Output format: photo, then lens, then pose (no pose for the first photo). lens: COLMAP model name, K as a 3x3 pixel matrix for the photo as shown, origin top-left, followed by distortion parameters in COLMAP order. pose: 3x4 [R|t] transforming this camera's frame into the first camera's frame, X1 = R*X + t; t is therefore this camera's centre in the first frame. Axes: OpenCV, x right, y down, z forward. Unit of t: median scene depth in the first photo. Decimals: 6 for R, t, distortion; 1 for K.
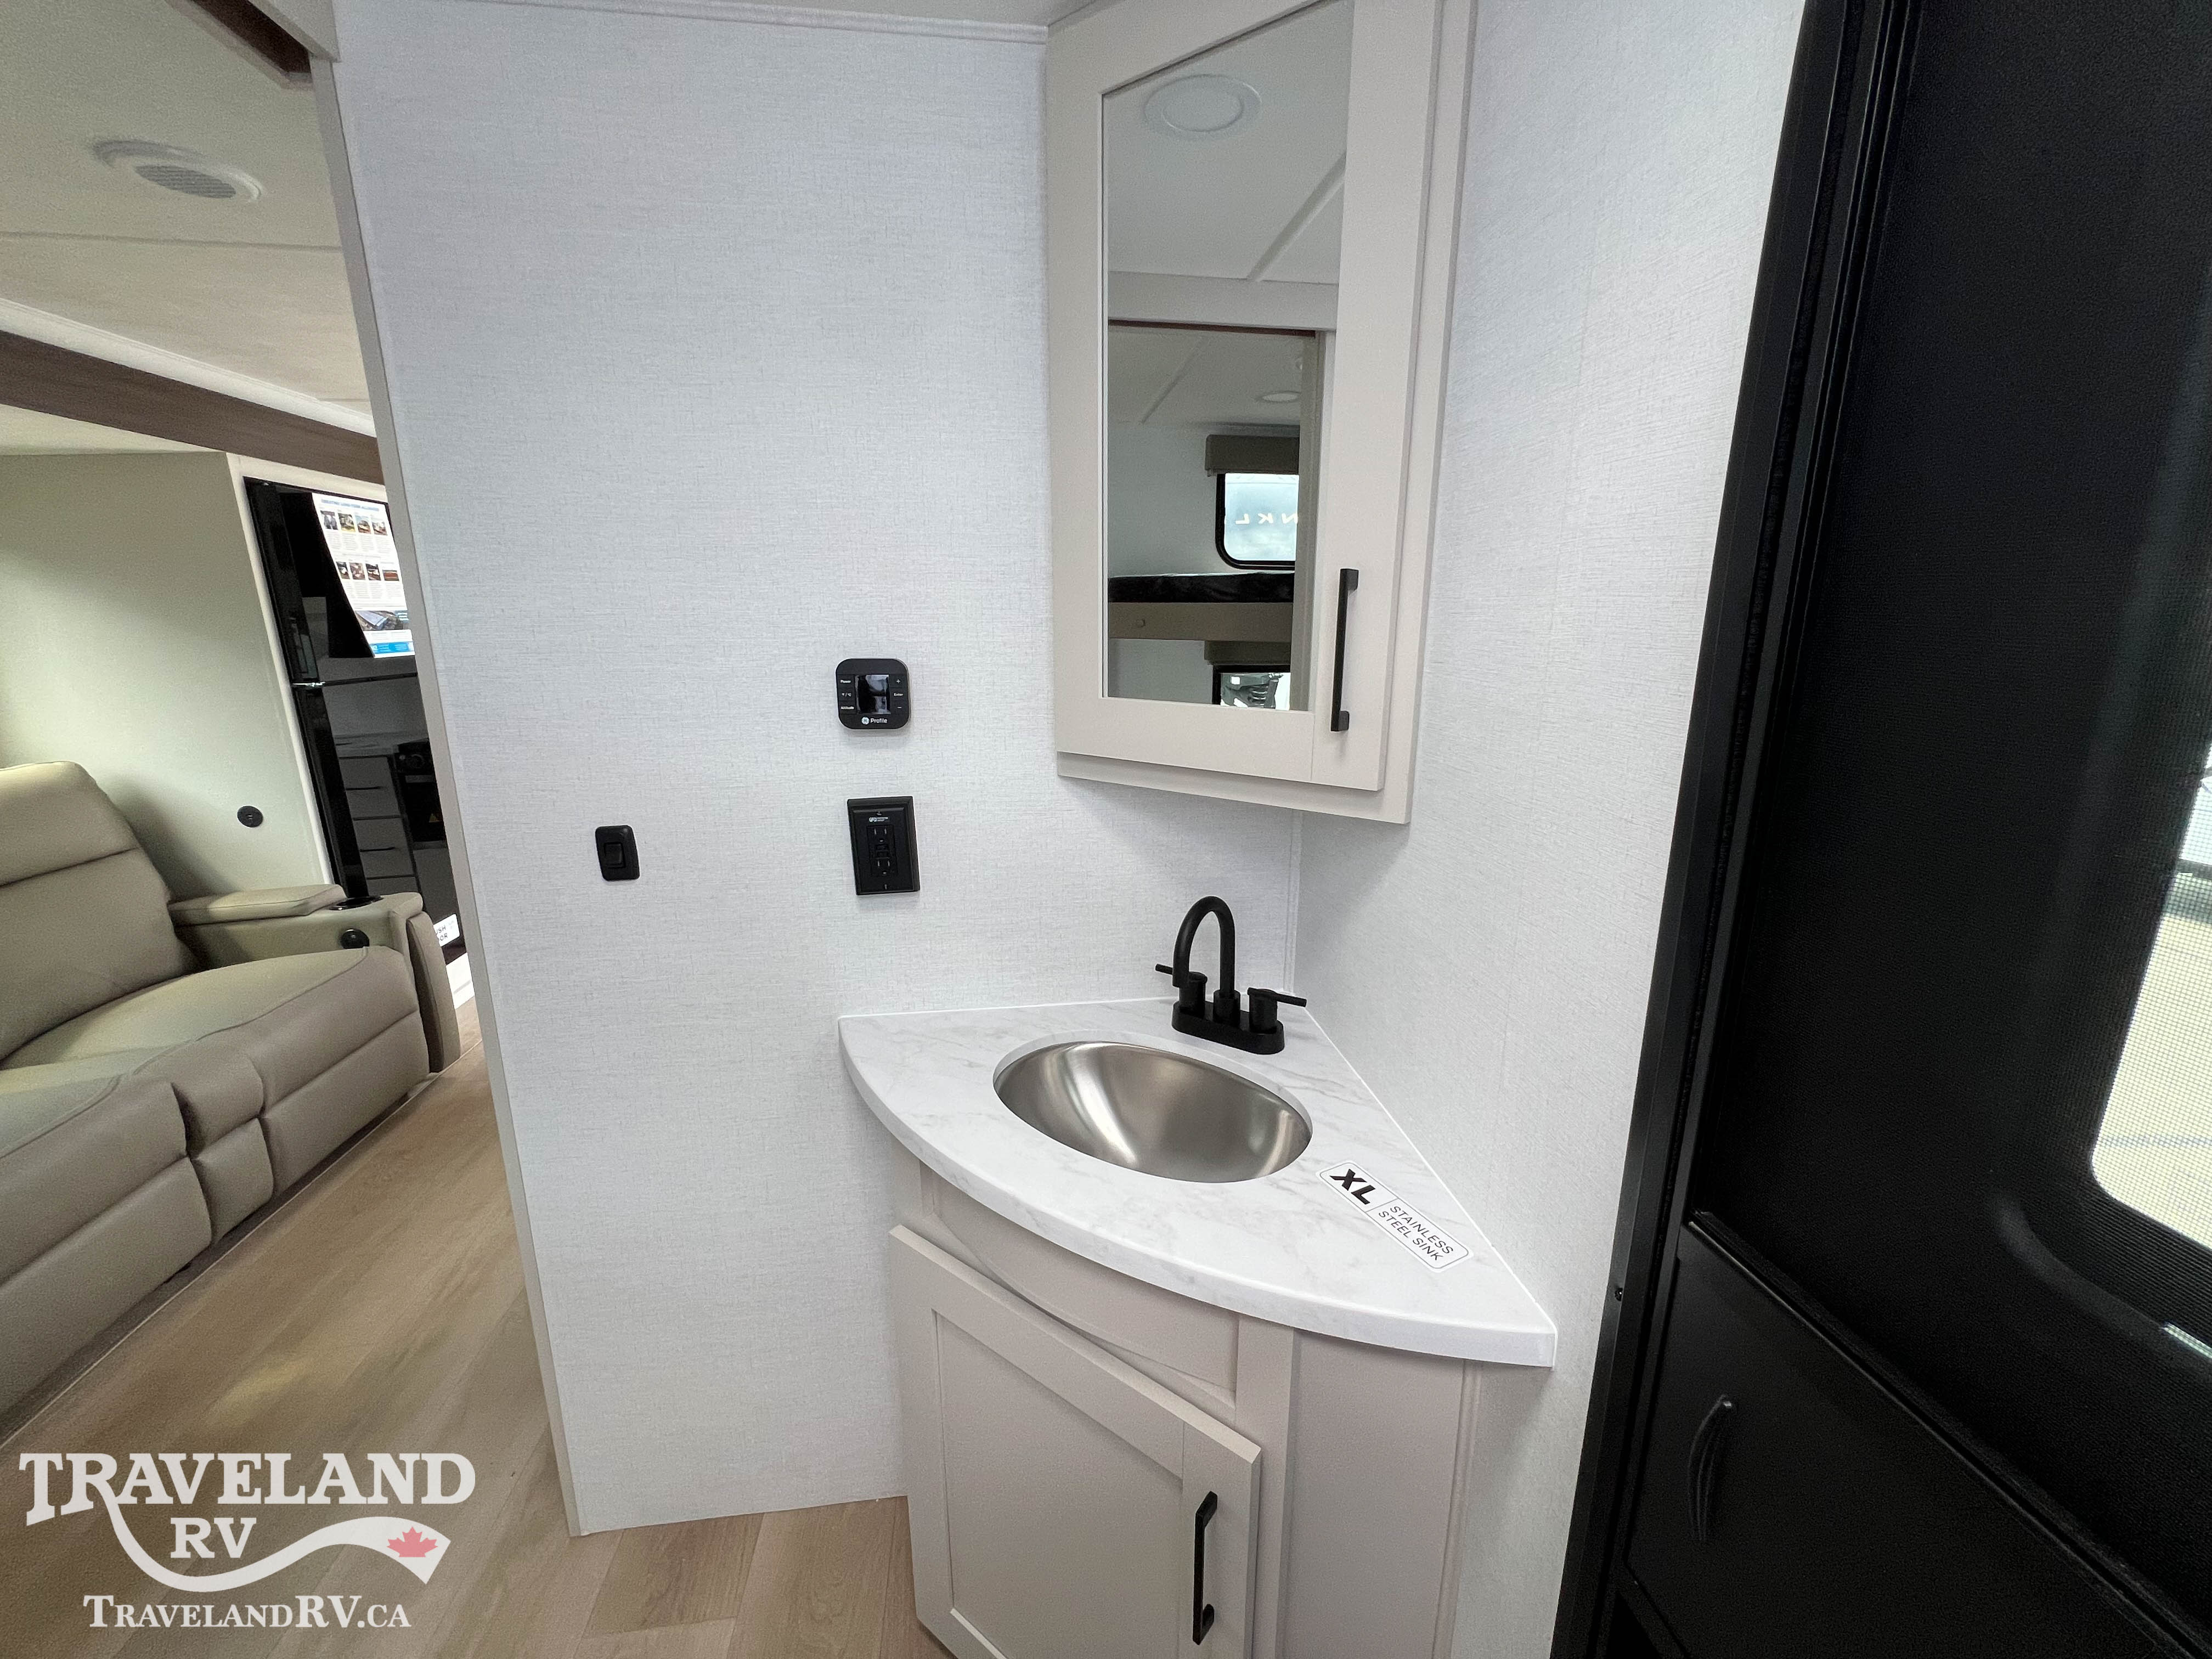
lens RADIAL K [[891.5, 0, 1098.2], [0, 891.5, 831.8], [0, 0, 1]] dist [0.001772, 0.000424]
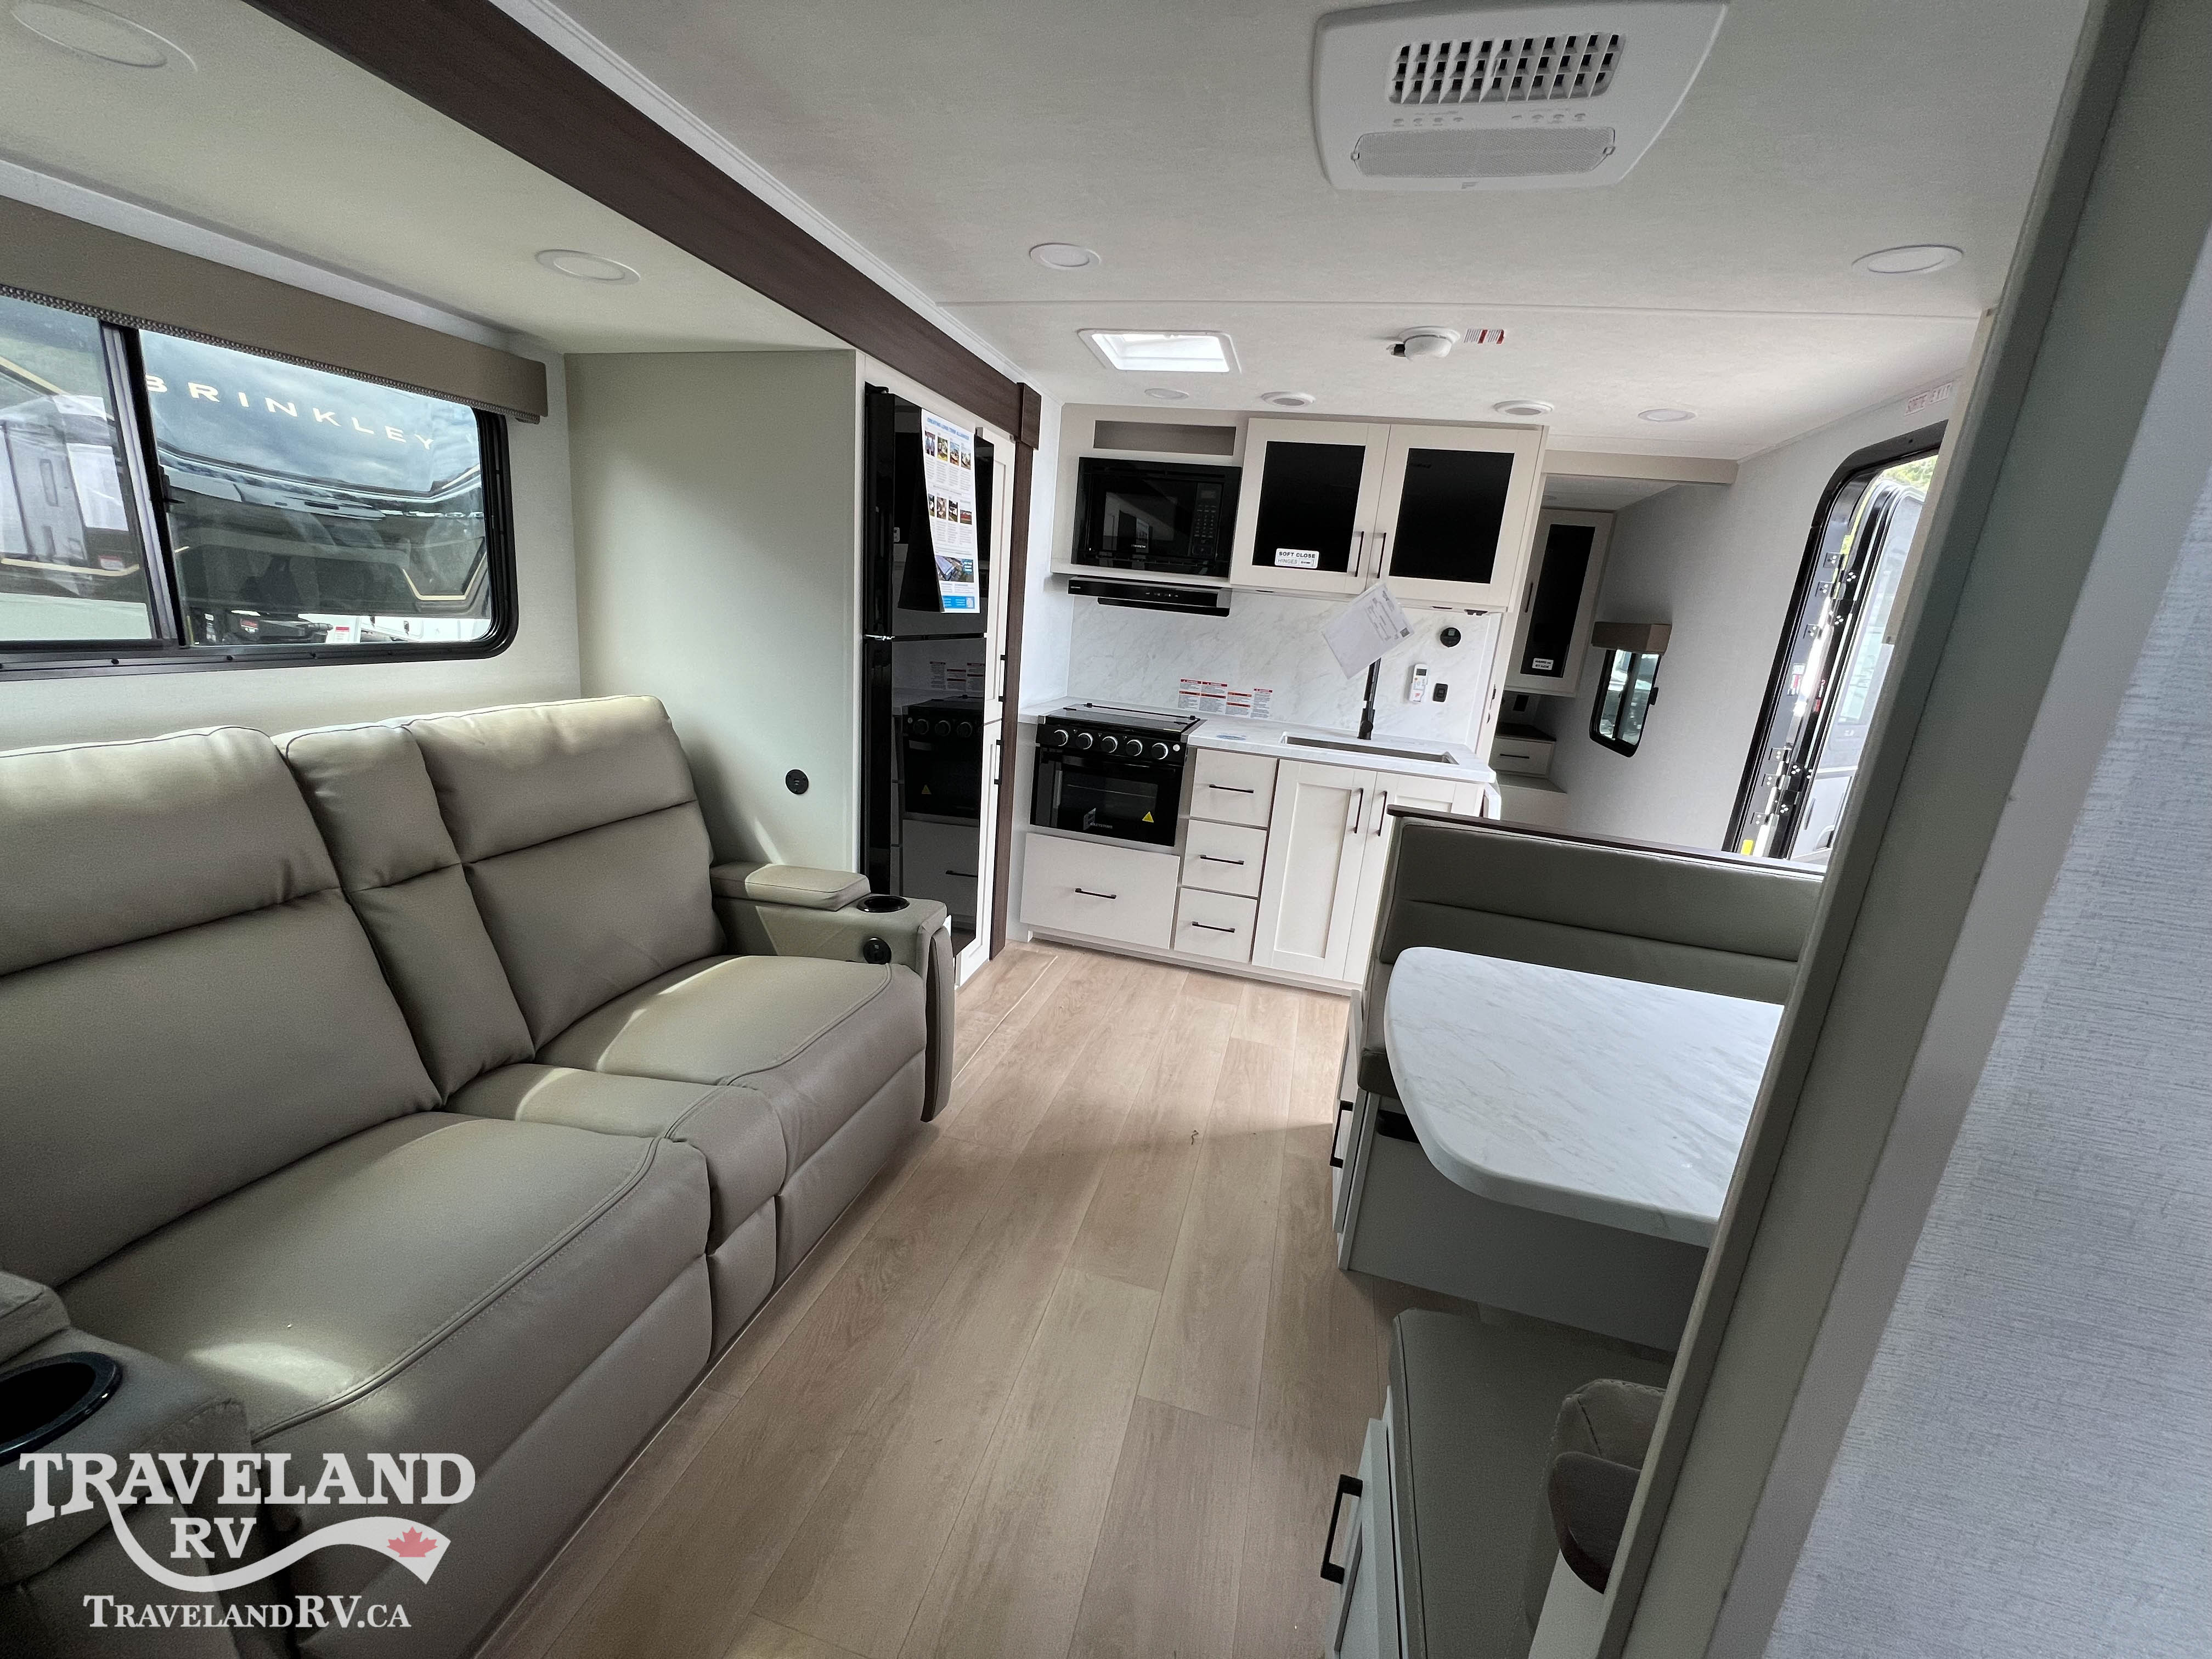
lens RADIAL K [[886.1, 0, 1098.7], [0, 886.1, 829.0], [0, 0, 1]] dist [0.000415, 0.000137]
pose [[0.925983, 0.172472, -0.335871, -0.385982], [-0.172586, 0.984545, 0.029757, -0.048584], [0.335812, 0.030412, 0.941438, 0.294505]]
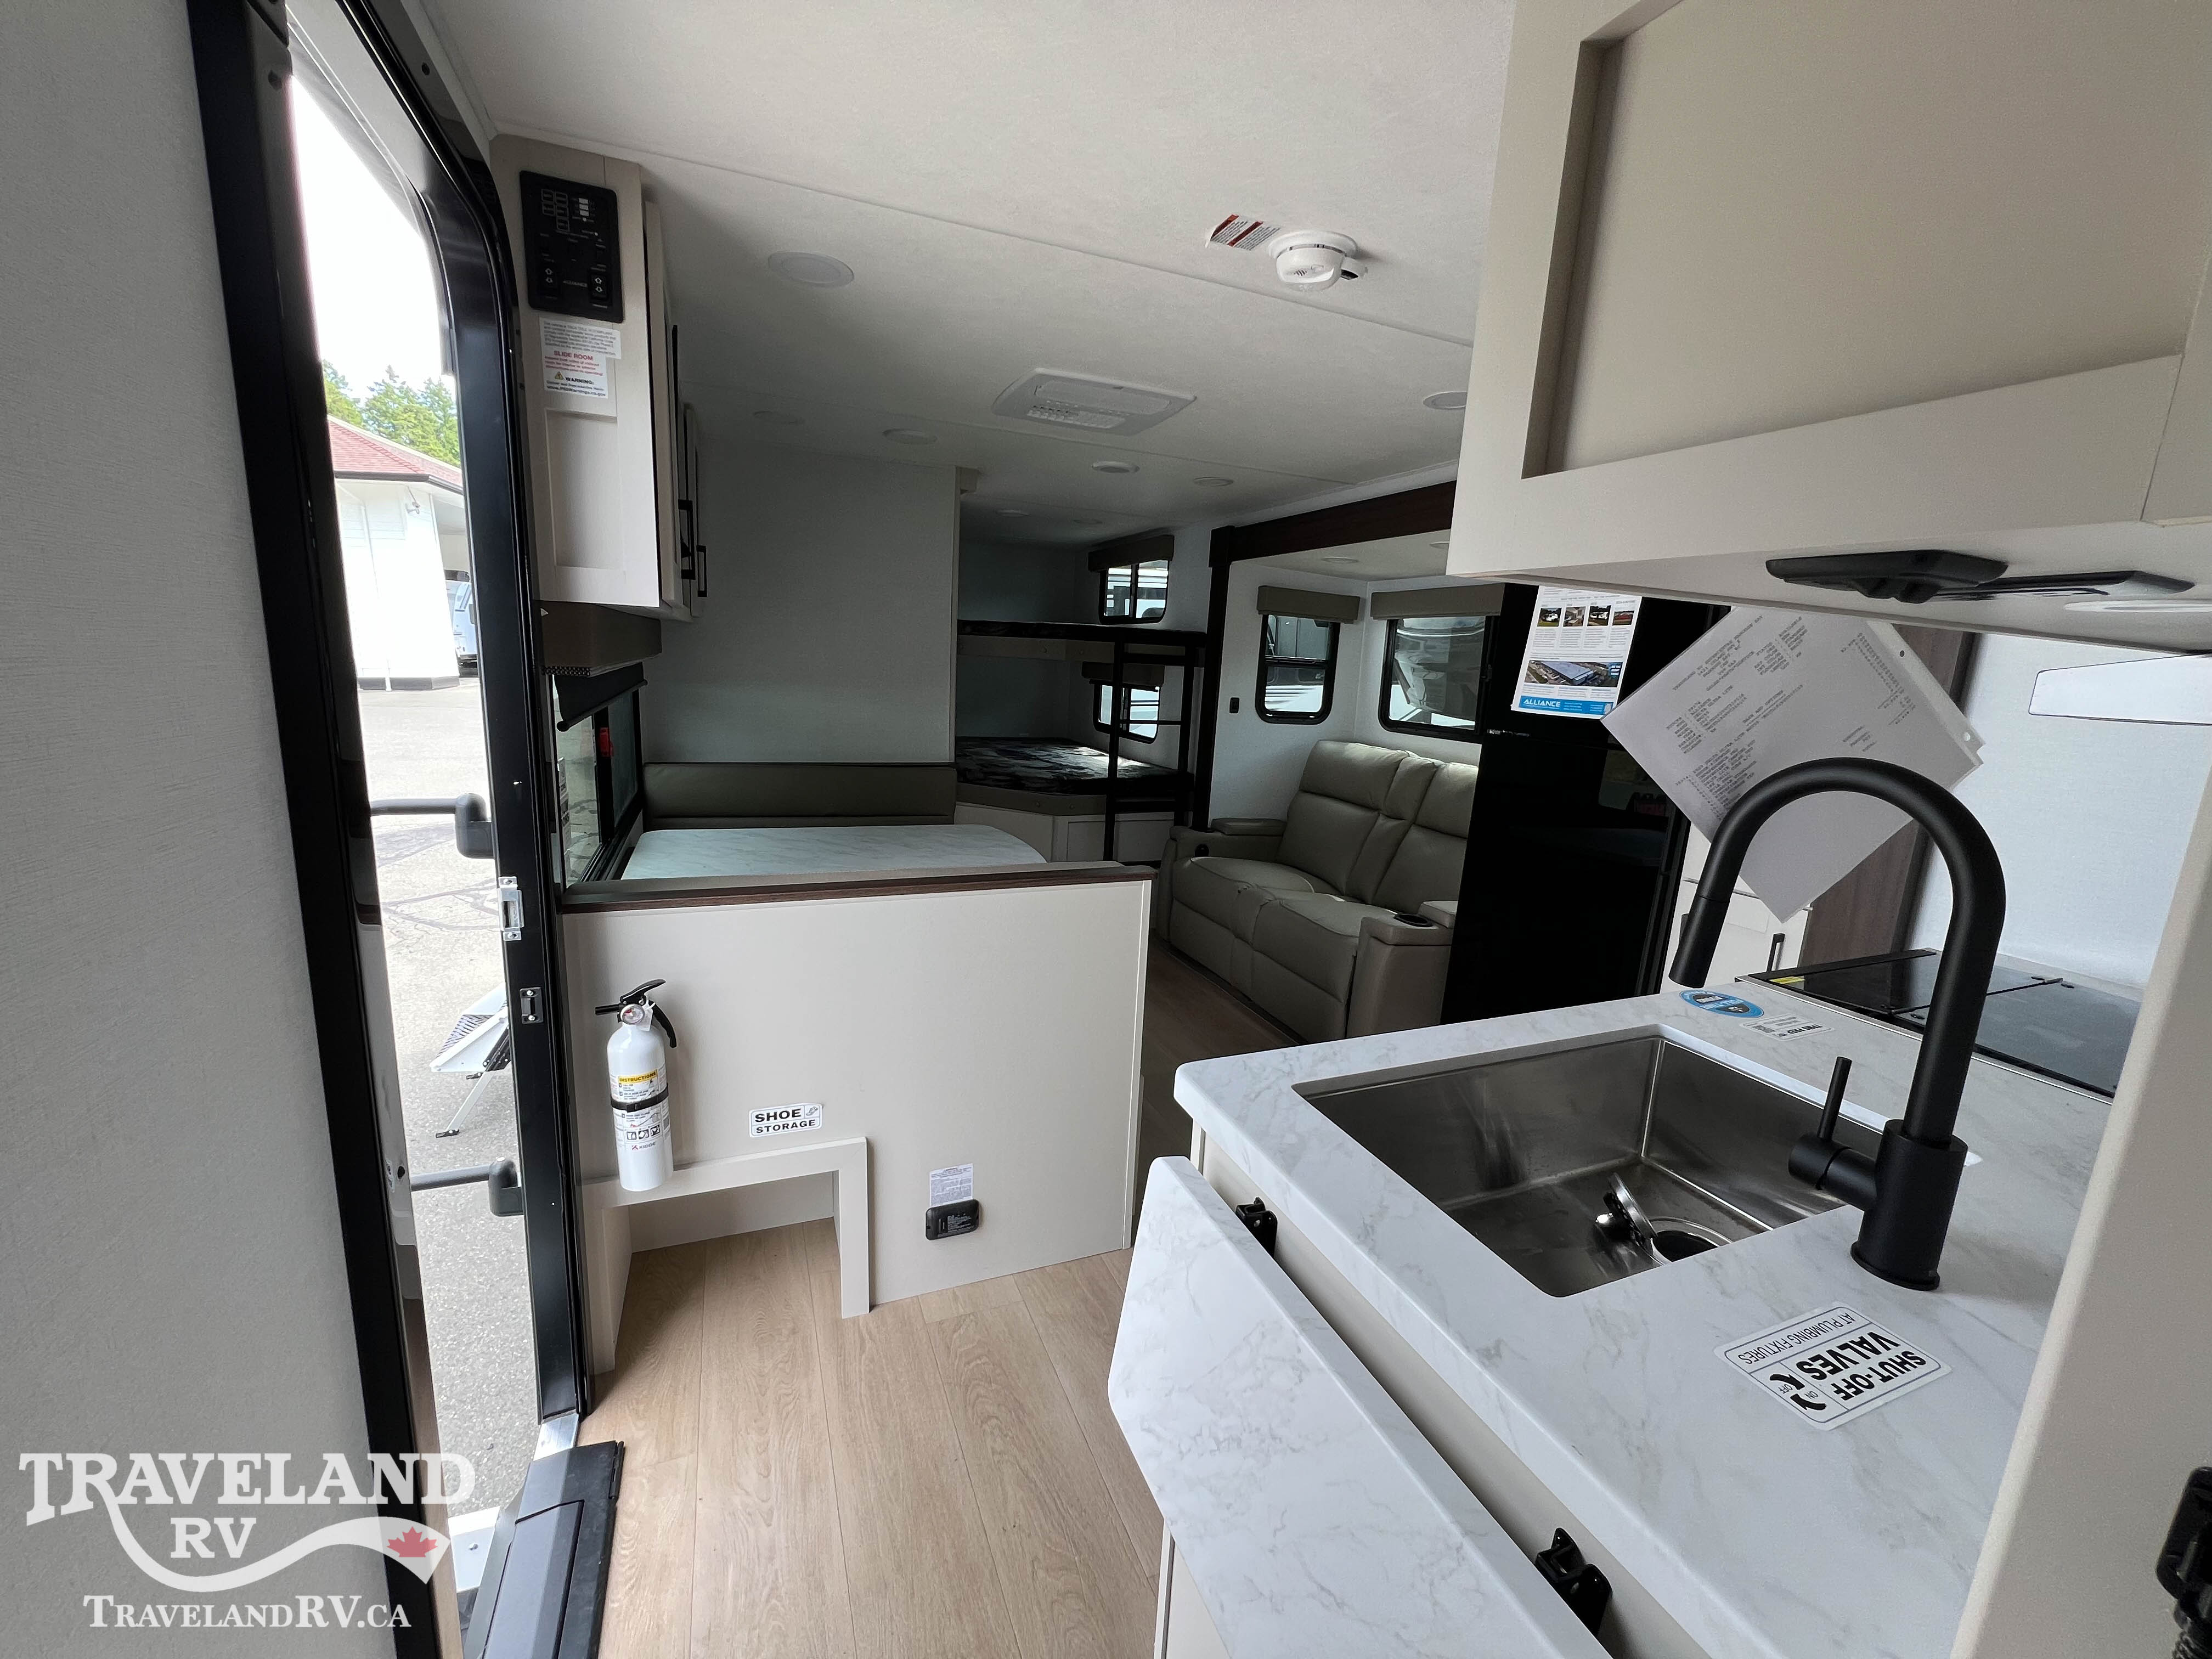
lens RADIAL K [[886.1, 0, 1109.8], [0, 886.1, 829.1], [0, 0, 1]] dist [0.000415, 0.000137]
pose [[-0.958992, 0.004470, -0.283399, -0.165005], [-0.116091, 0.905963, 0.407128, -0.428717], [0.258569, 0.423332, -0.868292, 1.827096]]
